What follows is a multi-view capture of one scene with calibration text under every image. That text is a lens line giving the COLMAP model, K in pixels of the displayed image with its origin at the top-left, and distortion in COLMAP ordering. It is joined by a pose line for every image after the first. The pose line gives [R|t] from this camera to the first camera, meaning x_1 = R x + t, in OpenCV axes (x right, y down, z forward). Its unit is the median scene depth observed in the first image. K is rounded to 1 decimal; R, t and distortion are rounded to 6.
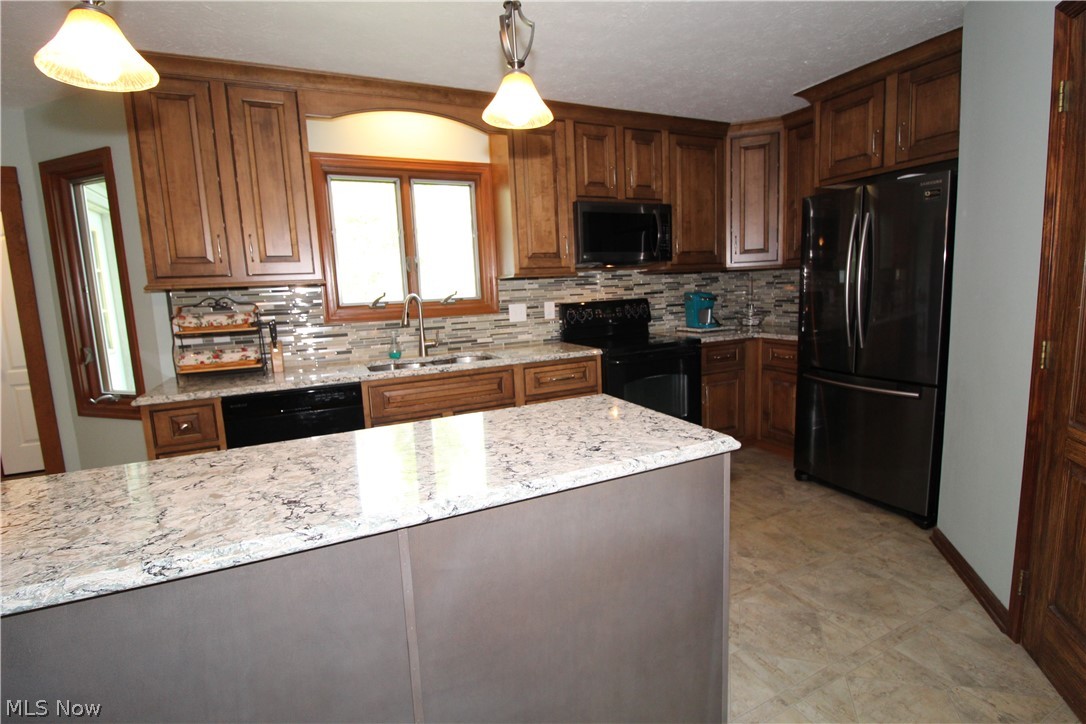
lens RADIAL K [[506.9, 0, 546.8], [0, 506.9, 352.0], [0, 0, 1]] dist [-0.002974, -0.010410]
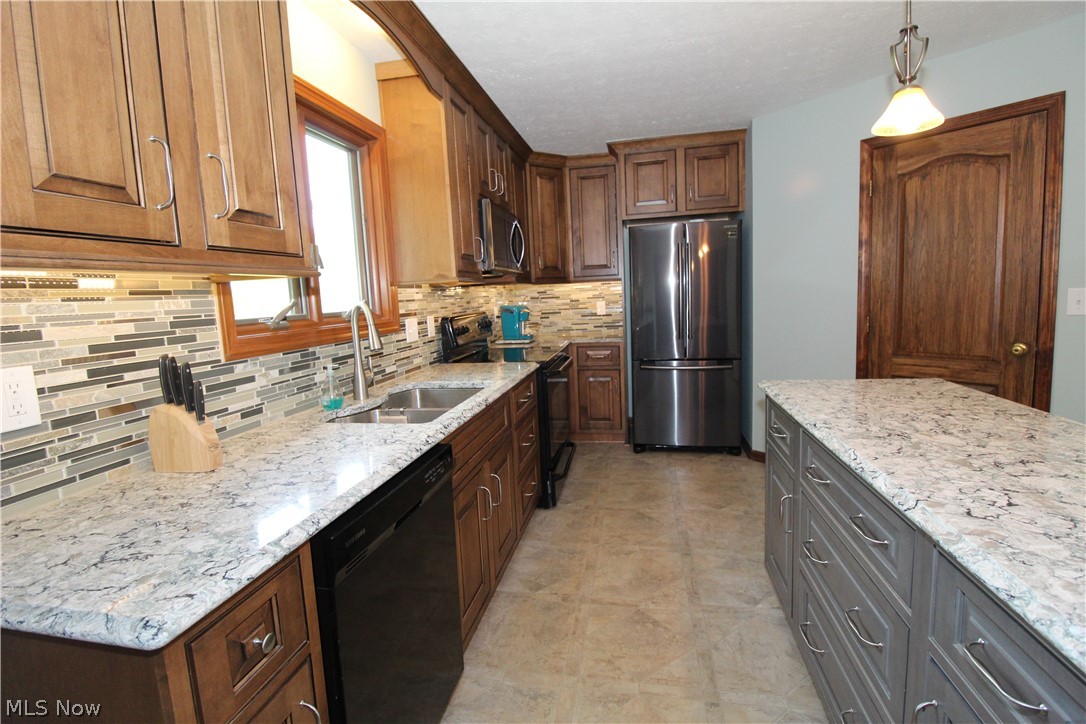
lens RADIAL K [[506.9, 0, 546.8], [0, 506.9, 352.0], [0, 0, 1]] dist [-0.002974, -0.010410]
pose [[0.587024, -0.077792, 0.805824, -0.567189], [0.125346, 0.992103, 0.004464, -0.022996], [-0.799807, 0.098387, 0.592139, 0.391015]]
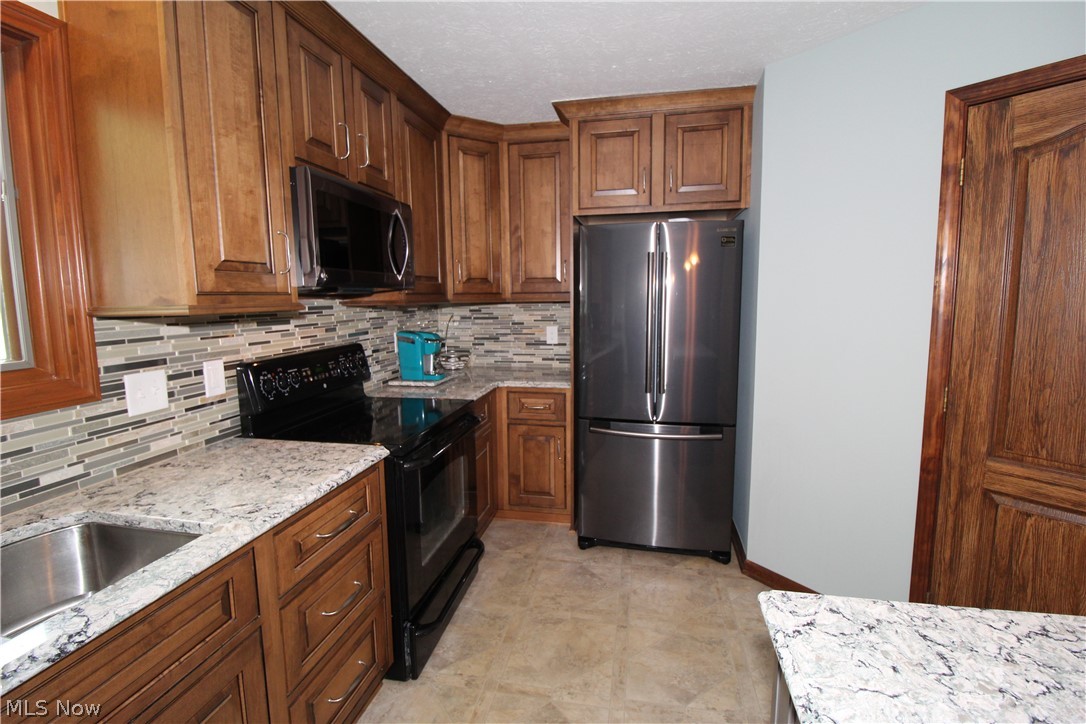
lens RADIAL K [[506.9, 0, 546.8], [0, 506.9, 352.0], [0, 0, 1]] dist [-0.002974, -0.010410]
pose [[0.594364, -0.054178, 0.802369, -0.201053], [0.089011, 0.996030, 0.001318, -0.083038], [-0.799255, 0.070637, 0.596827, 0.473764]]
